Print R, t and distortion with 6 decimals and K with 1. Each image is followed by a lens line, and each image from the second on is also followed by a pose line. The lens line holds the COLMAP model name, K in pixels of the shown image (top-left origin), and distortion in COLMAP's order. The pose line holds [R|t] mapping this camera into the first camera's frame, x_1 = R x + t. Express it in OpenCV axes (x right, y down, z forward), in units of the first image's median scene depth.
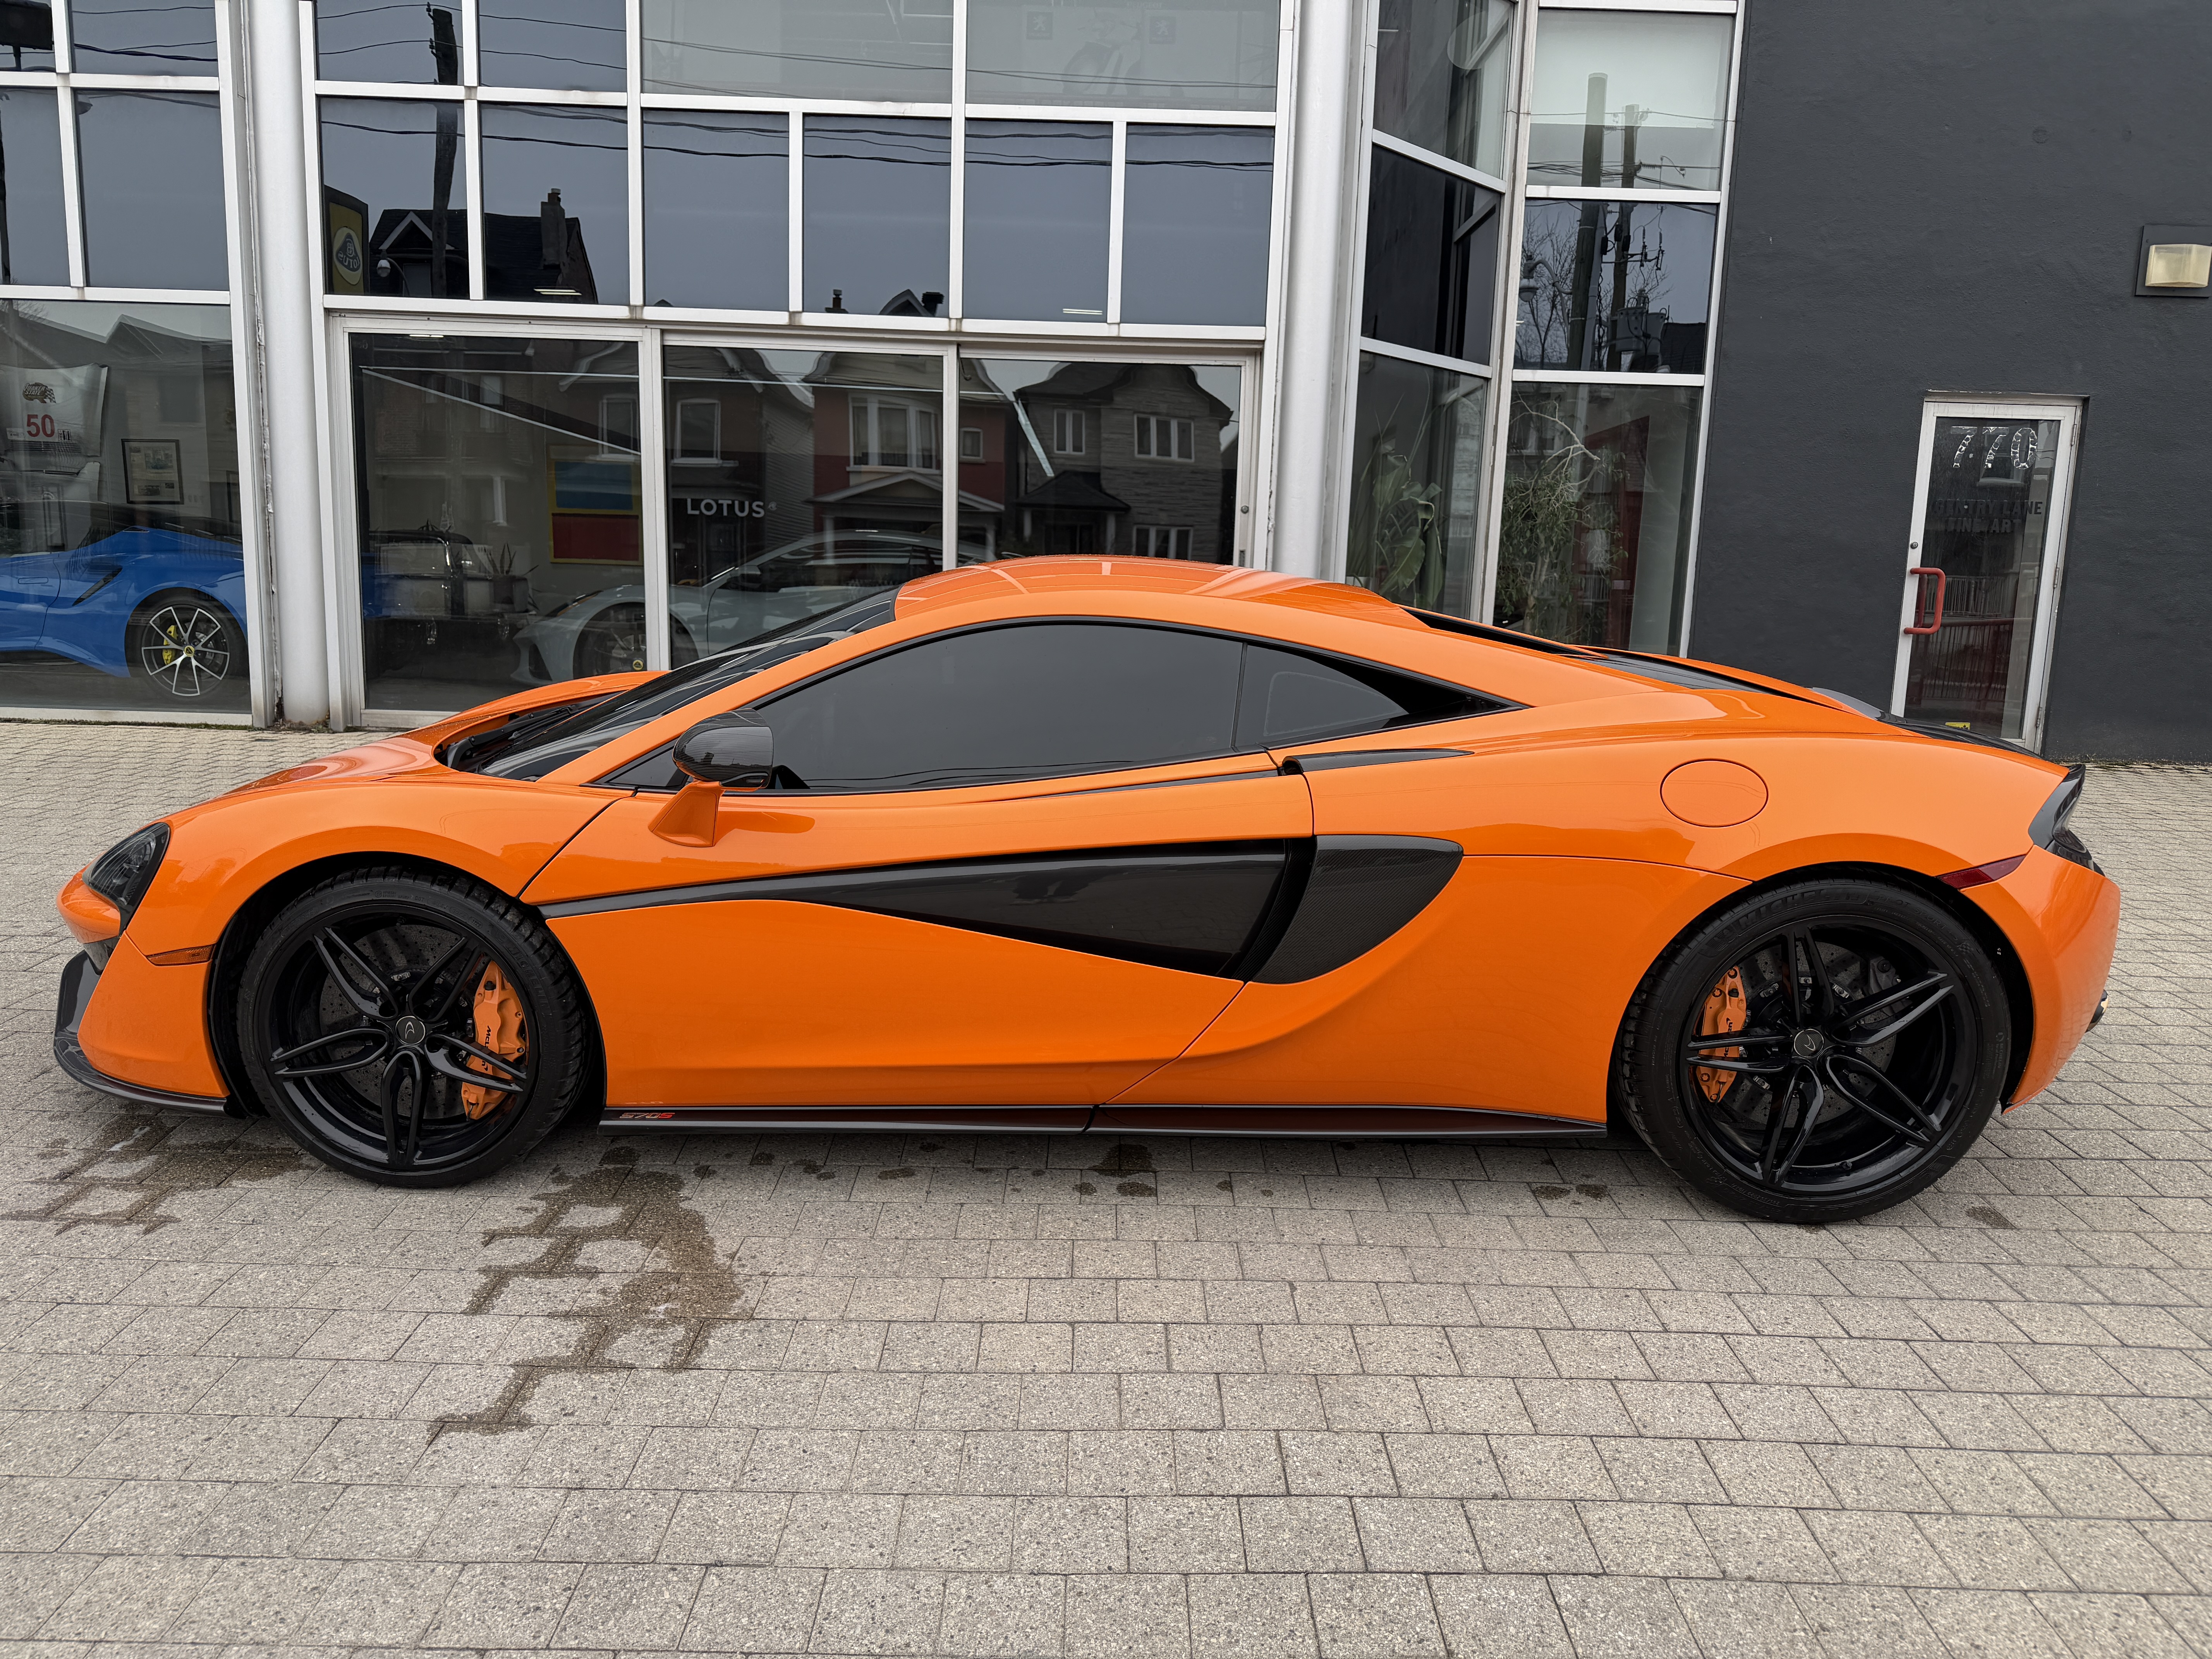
lens RADIAL K [[1536.6, 0, 1099.6], [0, 1536.6, 835.2], [0, 0, 1]] dist [0.042564, -0.059579]
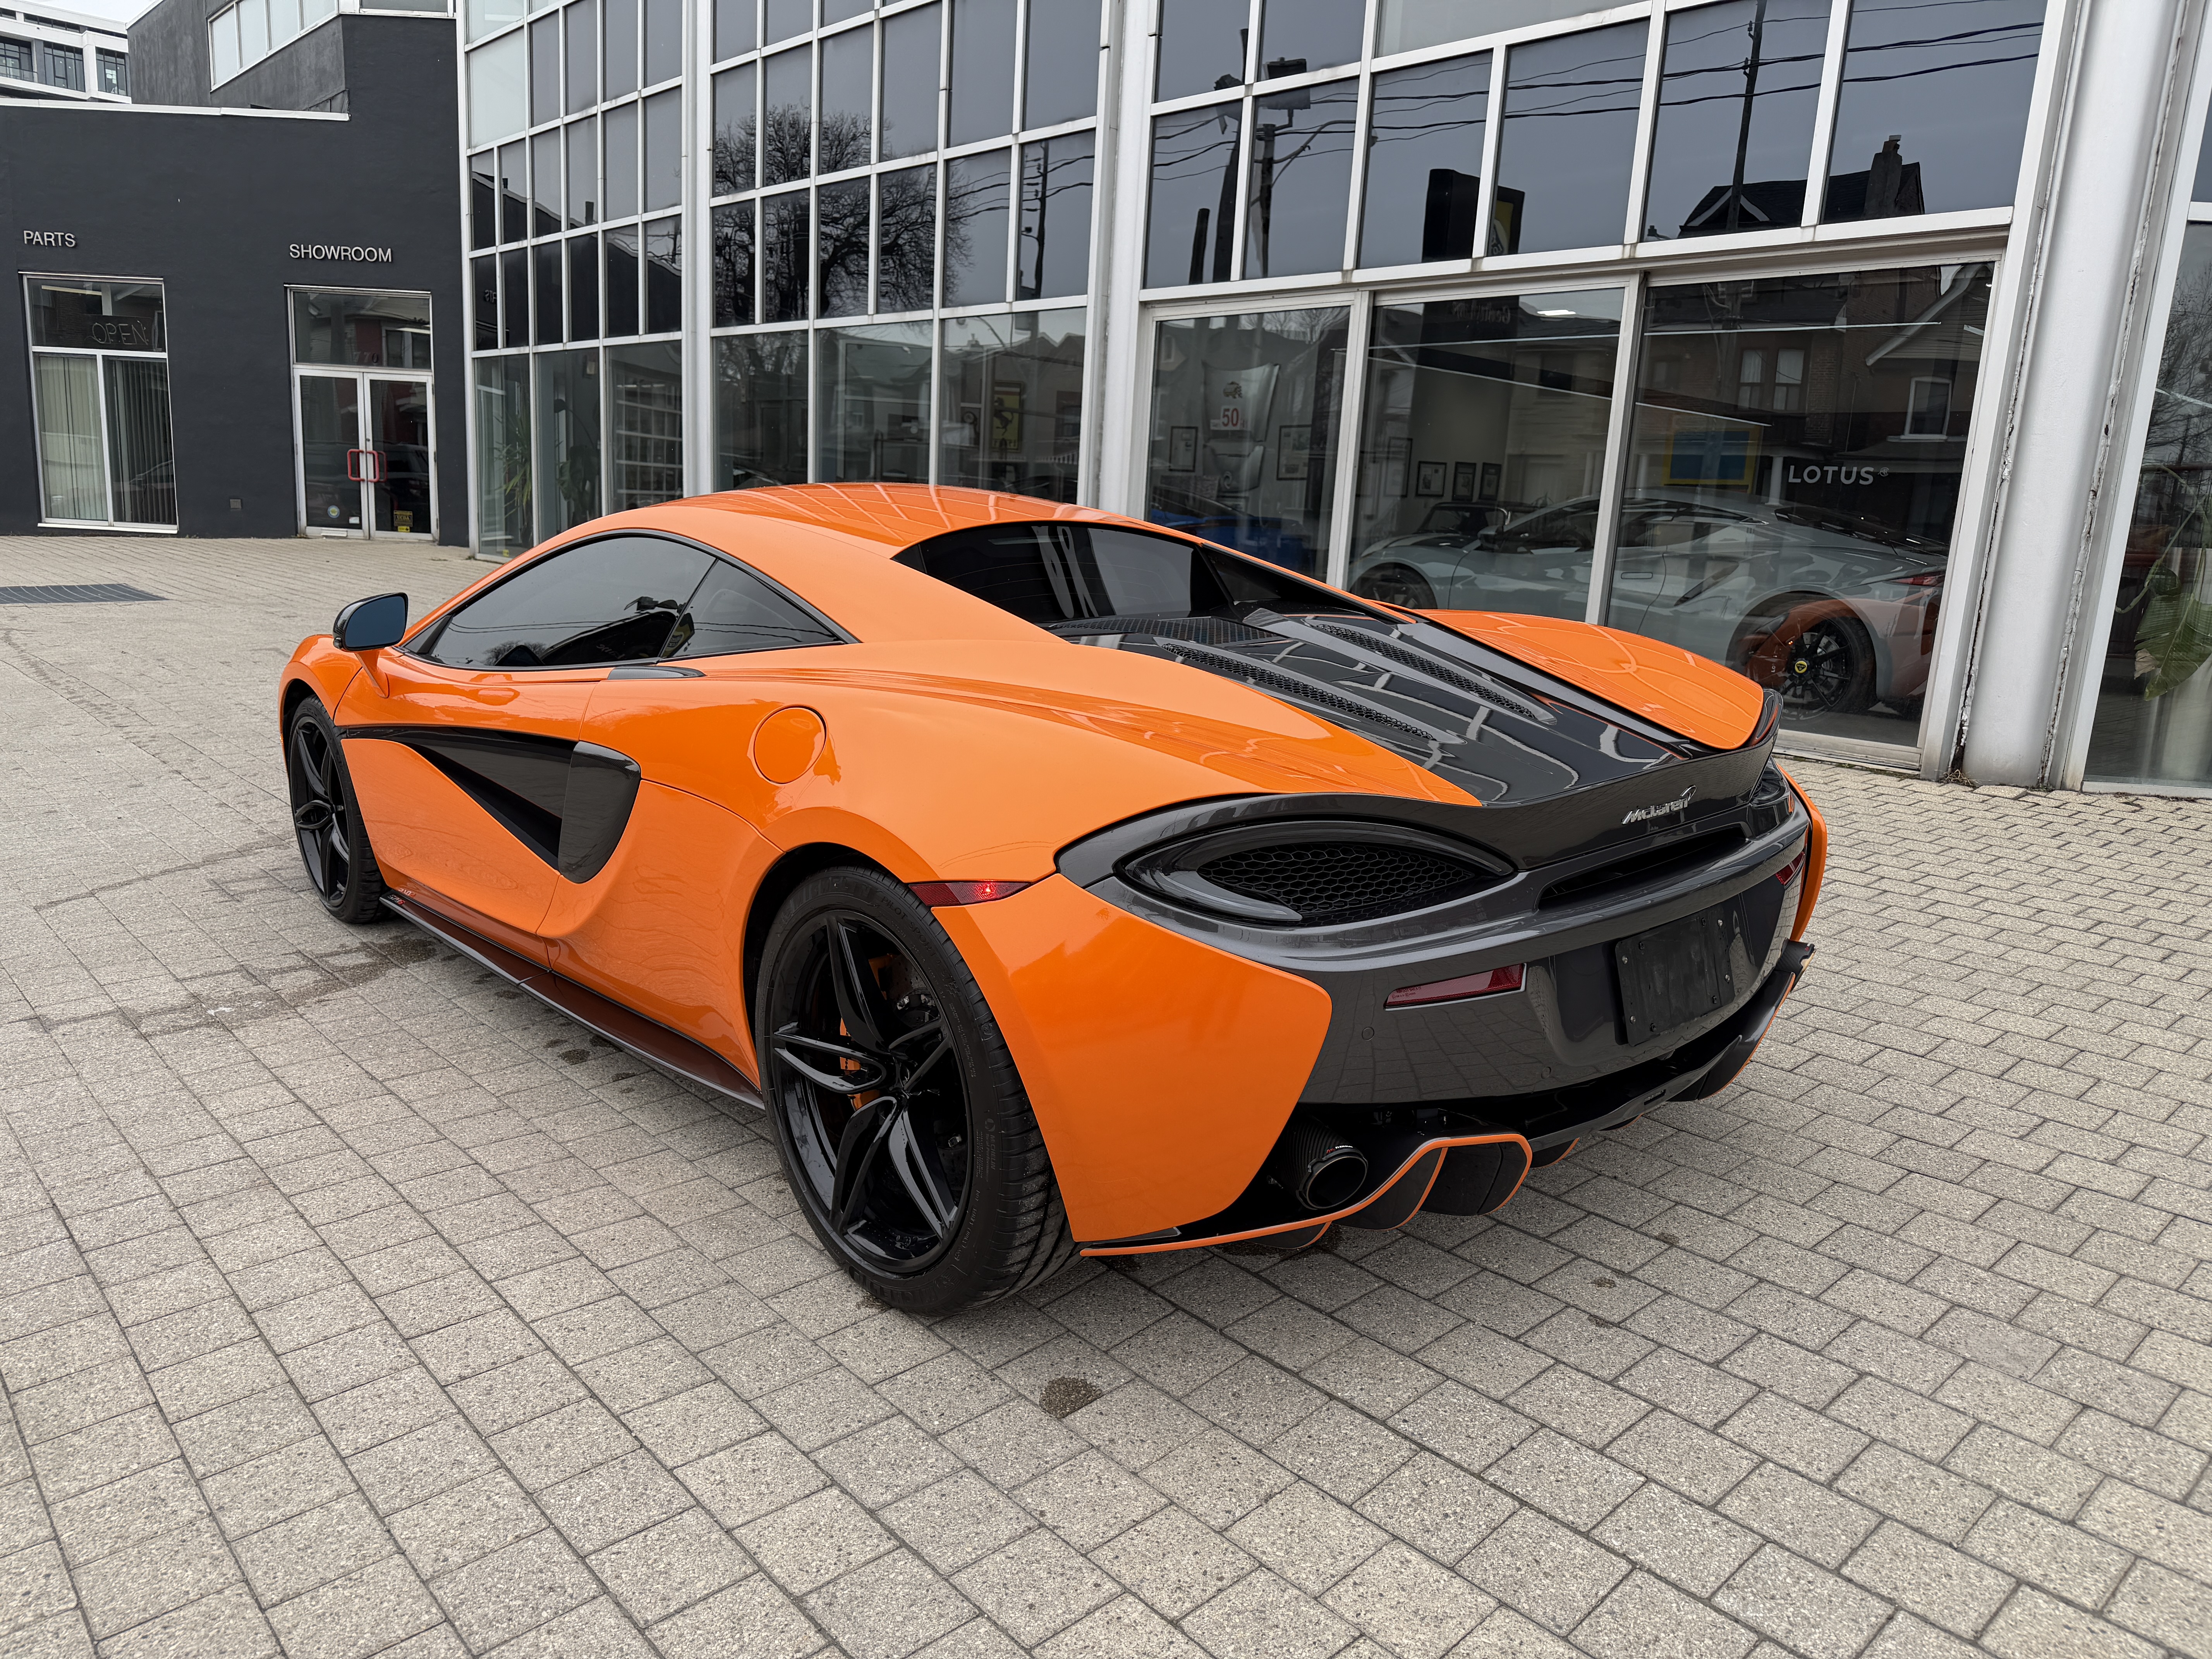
lens RADIAL K [[1536.6, 0, 1094.9], [0, 1536.6, 832.9], [0, 0, 1]] dist [0.042564, -0.059579]
pose [[0.674526, 0.154642, -0.721873, 1.055505], [-0.147309, 0.986345, 0.073651, -0.061183], [0.723405, 0.056659, 0.688095, 0.509044]]
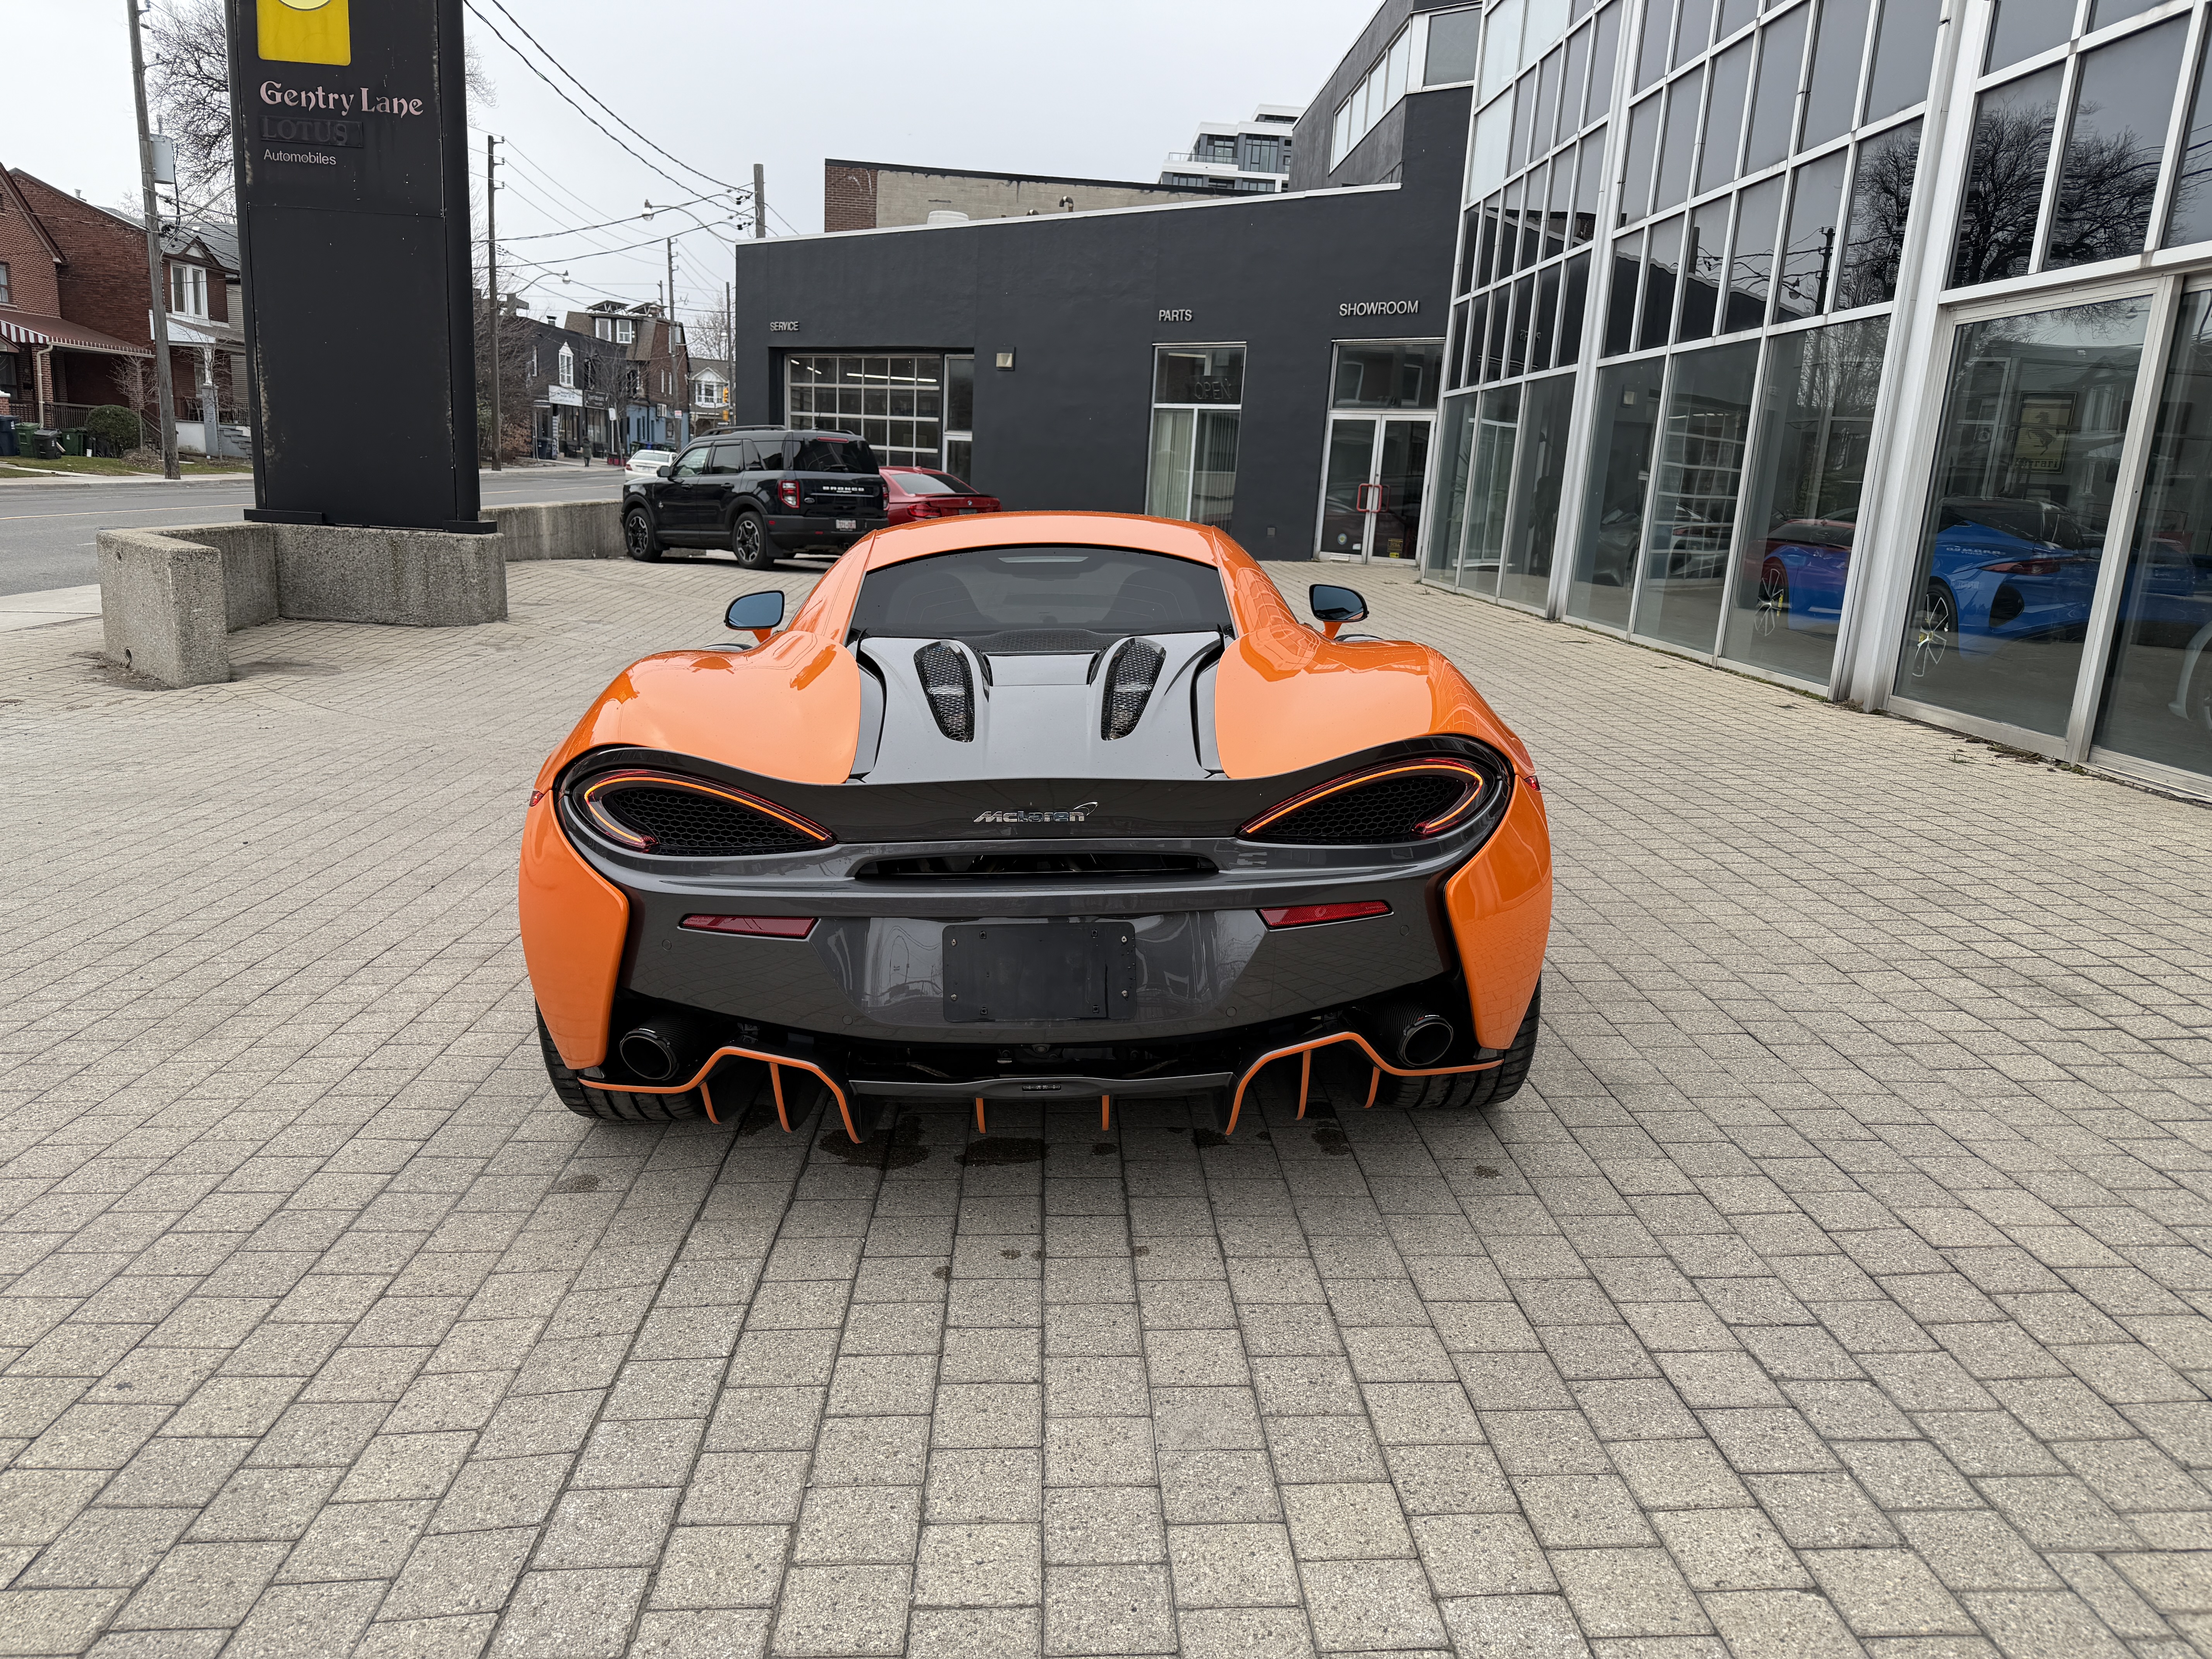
lens RADIAL K [[1536.6, 0, 1103.7], [0, 1536.6, 841.1], [0, 0, 1]] dist [0.042564, -0.059579]
pose [[0.049861, 0.200638, -0.978396, 1.479856], [-0.211365, 0.959546, 0.186001, -0.200161], [0.976135, 0.197525, 0.090252, 1.189164]]
